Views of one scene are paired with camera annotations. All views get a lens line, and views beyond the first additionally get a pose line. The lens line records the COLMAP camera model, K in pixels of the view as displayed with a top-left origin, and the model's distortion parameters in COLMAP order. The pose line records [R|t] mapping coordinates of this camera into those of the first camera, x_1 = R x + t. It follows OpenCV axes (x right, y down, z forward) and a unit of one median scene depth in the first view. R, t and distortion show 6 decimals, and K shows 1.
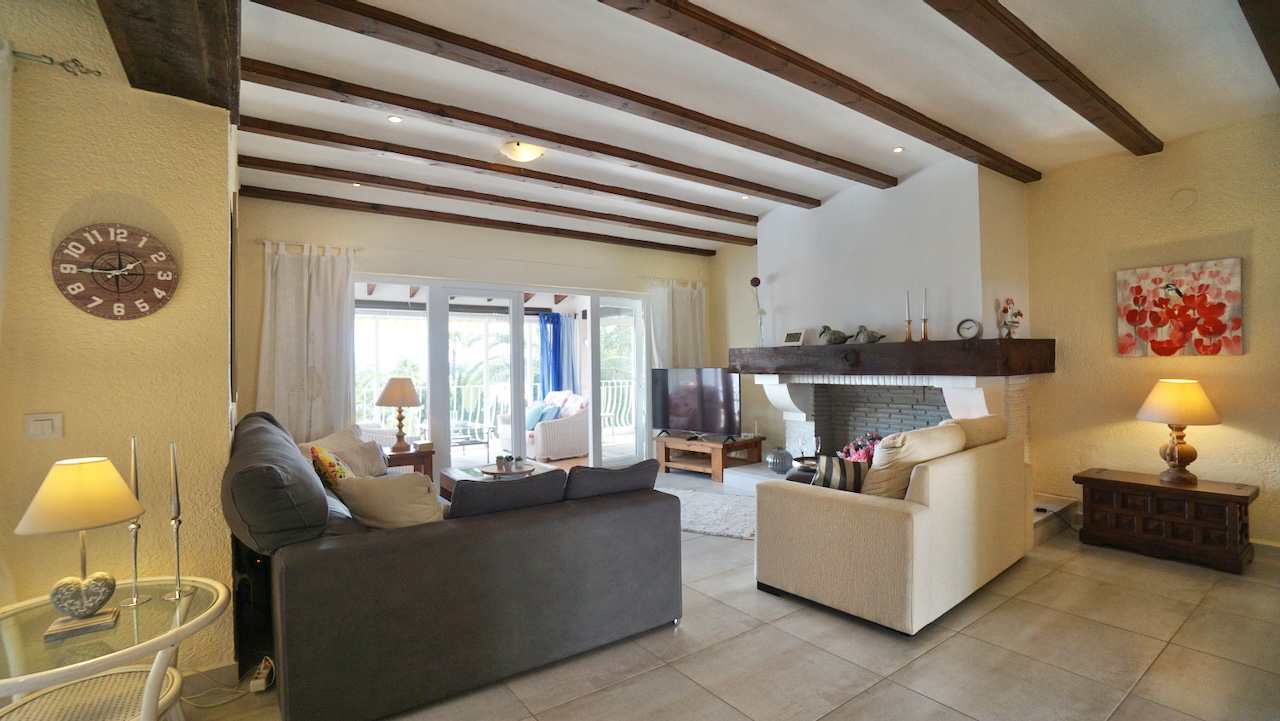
lens RADIAL K [[565.6, 0, 628.6], [0, 565.6, 363.4], [0, 0, 1]] dist [-0.063602, 0.023790]
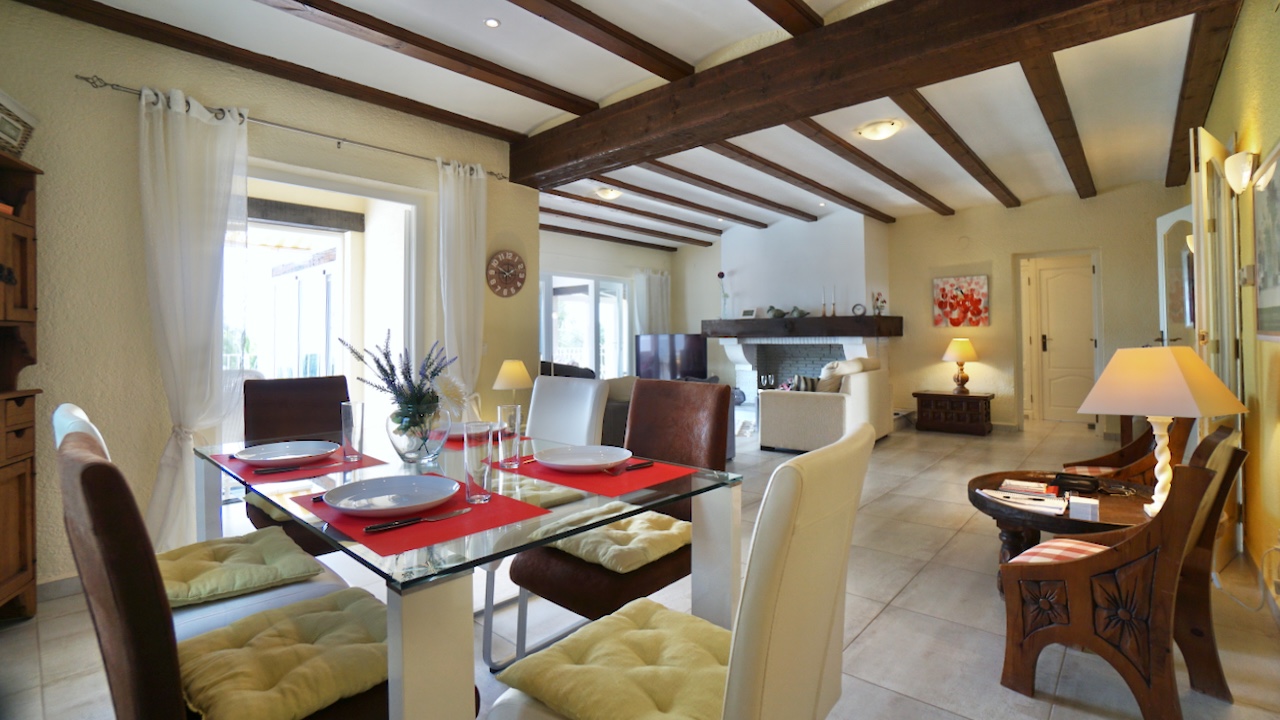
lens RADIAL K [[582.1, 0, 626.6], [0, 582.1, 329.3], [0, 0, 1]] dist [-0.068531, 0.026103]
pose [[0.976014, 0.011503, 0.217405, -0.498570], [-0.007848, 0.999813, -0.017665, 0.037331], [-0.217567, 0.015535, 0.975922, -0.615718]]
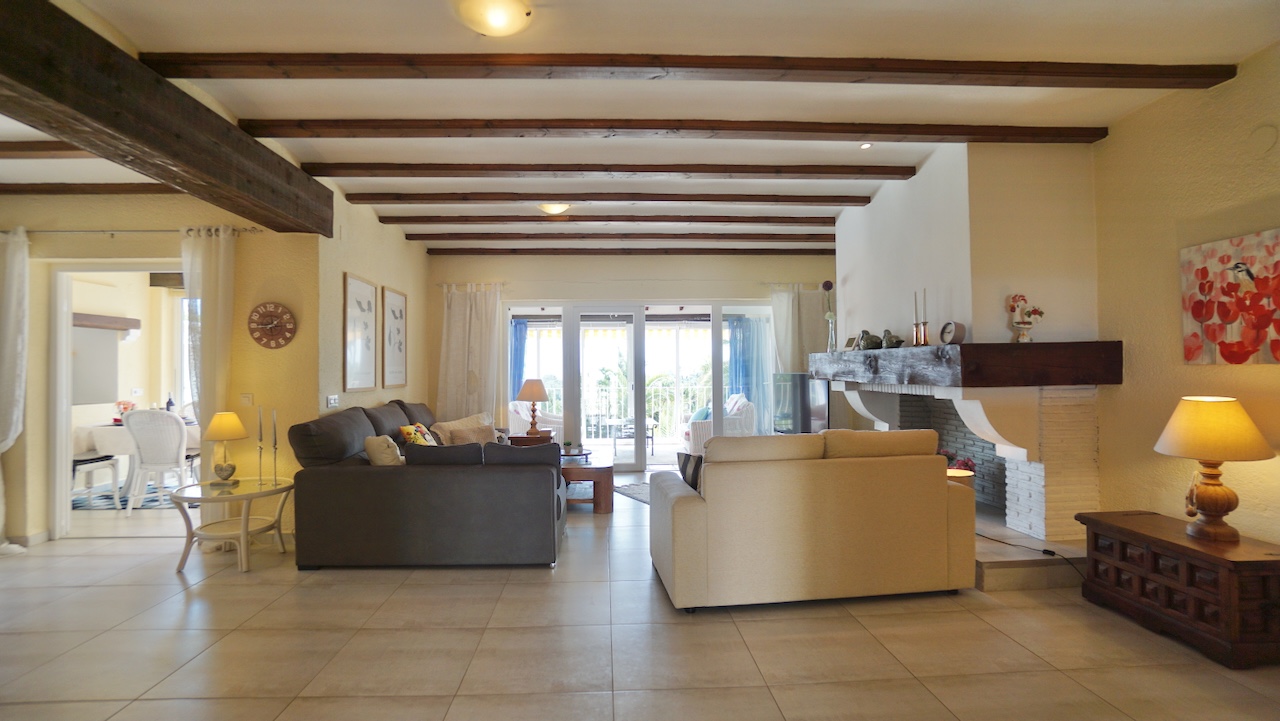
lens RADIAL K [[592.0, 0, 629.2], [0, 592.0, 363.0], [0, 0, 1]] dist [-0.055980, 0.022734]
pose [[0.844411, -0.000749, -0.535695, 0.695461], [-0.000635, 0.999997, -0.002398, -0.012063], [0.535696, 0.002365, 0.844408, -0.060447]]
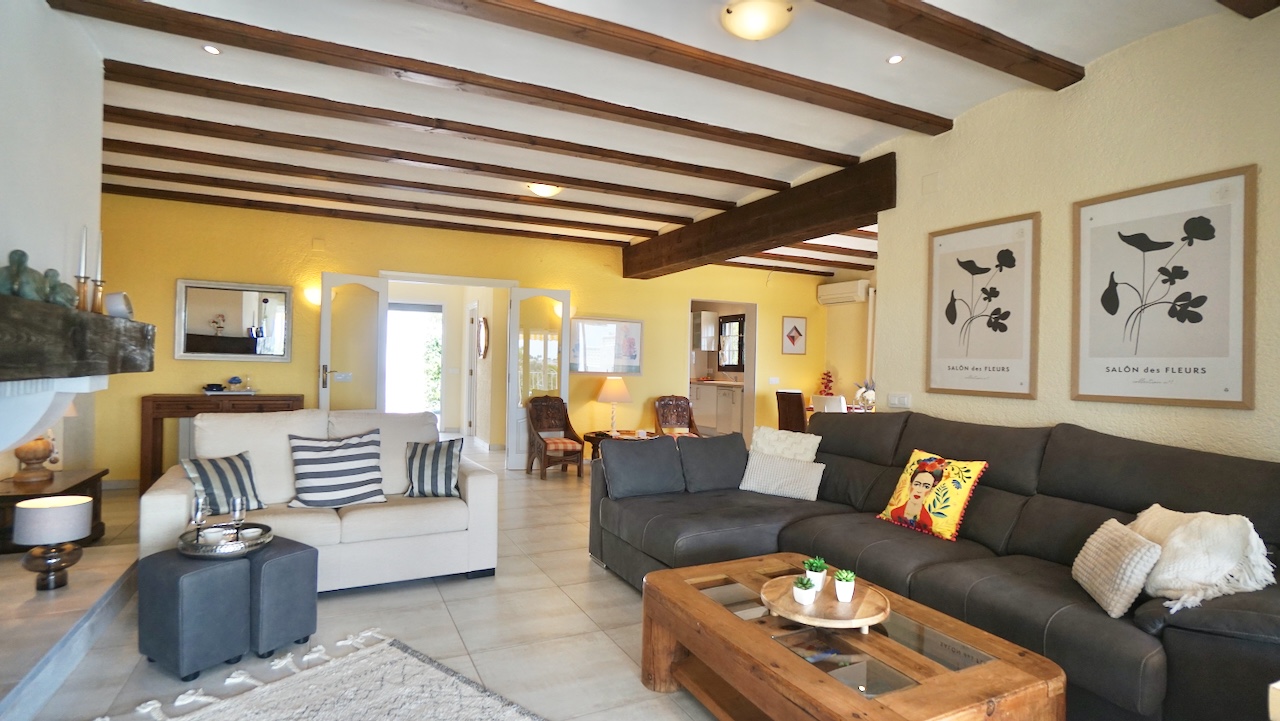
lens RADIAL K [[609.8, 0, 628.8], [0, 609.8, 363.2], [0, 0, 1]] dist [-0.054951, 0.024180]
pose [[-0.988372, -0.008008, 0.151842, -0.140457], [-0.008960, 0.999944, -0.005583, 0.010018], [-0.151789, -0.006879, -0.988389, 1.677728]]
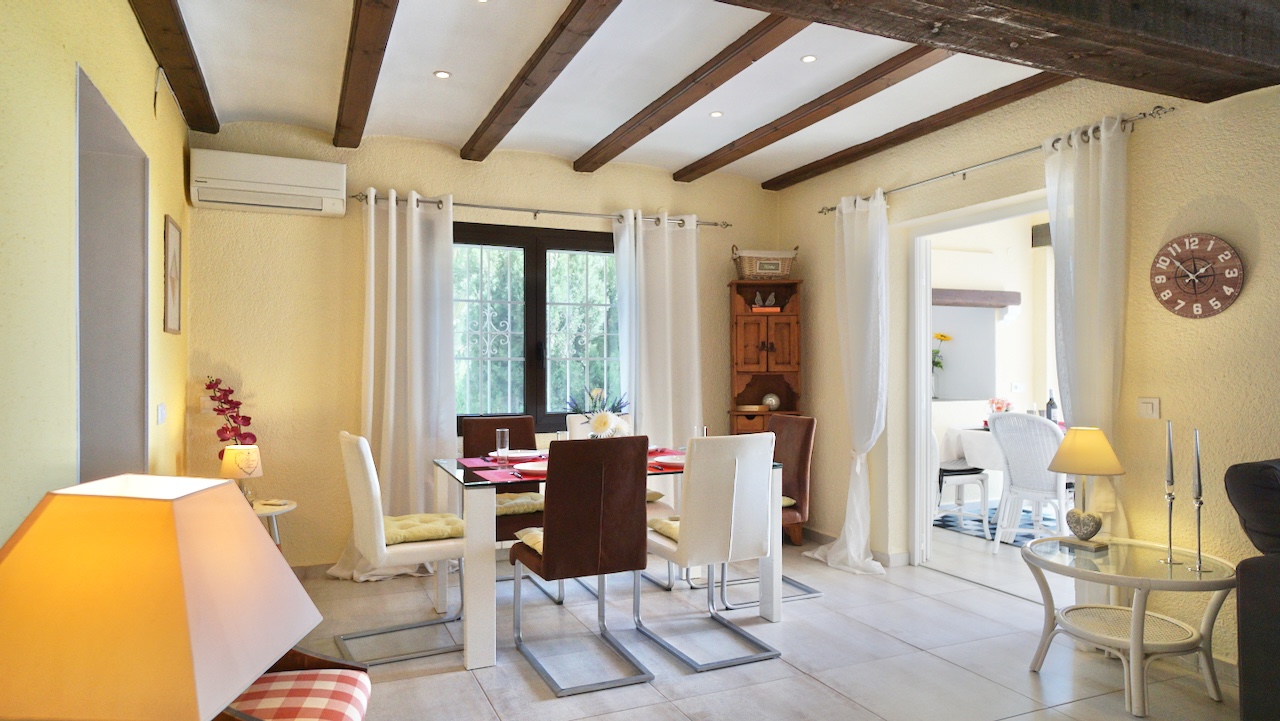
lens RADIAL K [[774.1, 0, 629.3], [0, 774.1, 363.2], [0, 0, 1]] dist [-0.019253, 0.027030]
pose [[-0.203521, 0.010212, -0.979017, 0.442085], [0.009140, 0.999922, 0.008530, -0.006457], [0.979028, -0.007212, -0.203599, 0.093605]]
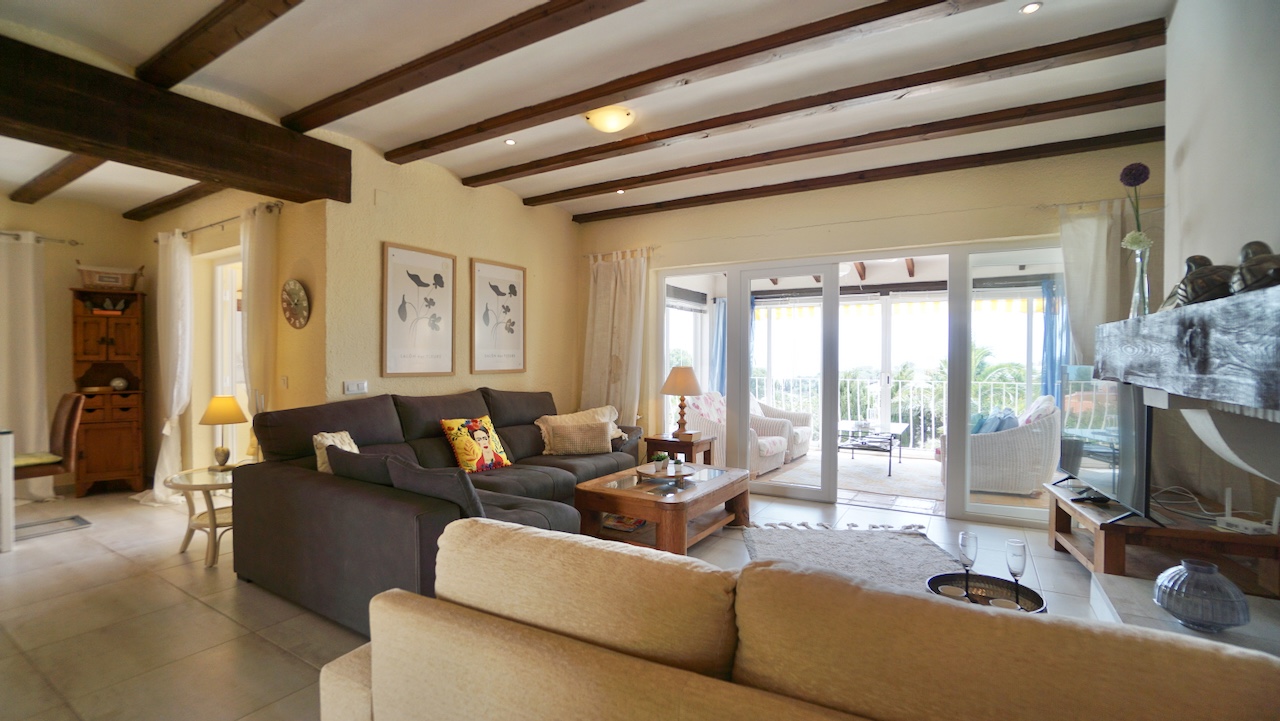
lens RADIAL K [[565.6, 0, 628.6], [0, 565.6, 363.4], [0, 0, 1]] dist [-0.063602, 0.023790]
pose [[0.394804, 0.023772, -0.918458, 0.671424], [-0.004569, 0.999704, 0.023910, -0.006161], [0.918754, -0.005244, 0.394796, 0.671750]]
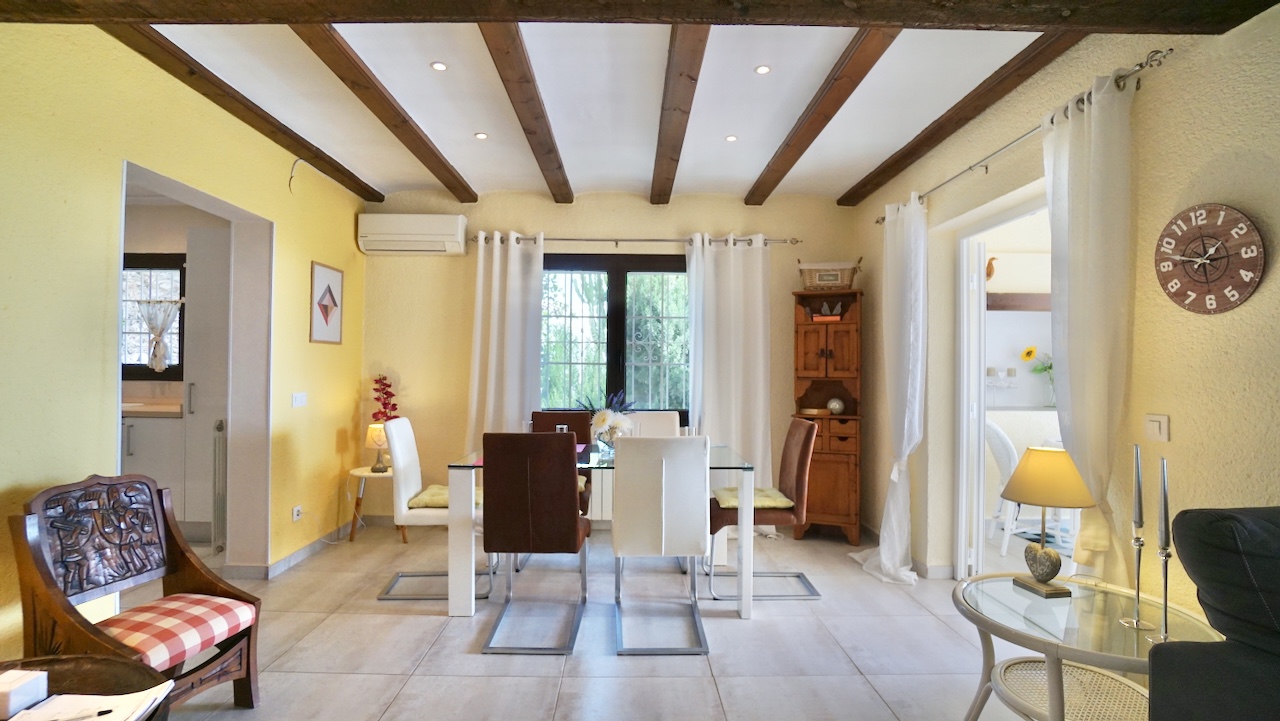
lens RADIAL K [[609.8, 0, 628.8], [0, 609.8, 363.2], [0, 0, 1]] dist [-0.054951, 0.024180]
pose [[-0.568259, -0.001292, -0.822849, 0.185304], [0.002636, 0.999991, -0.003390, -0.000789], [0.822845, -0.004095, -0.568251, 0.400537]]
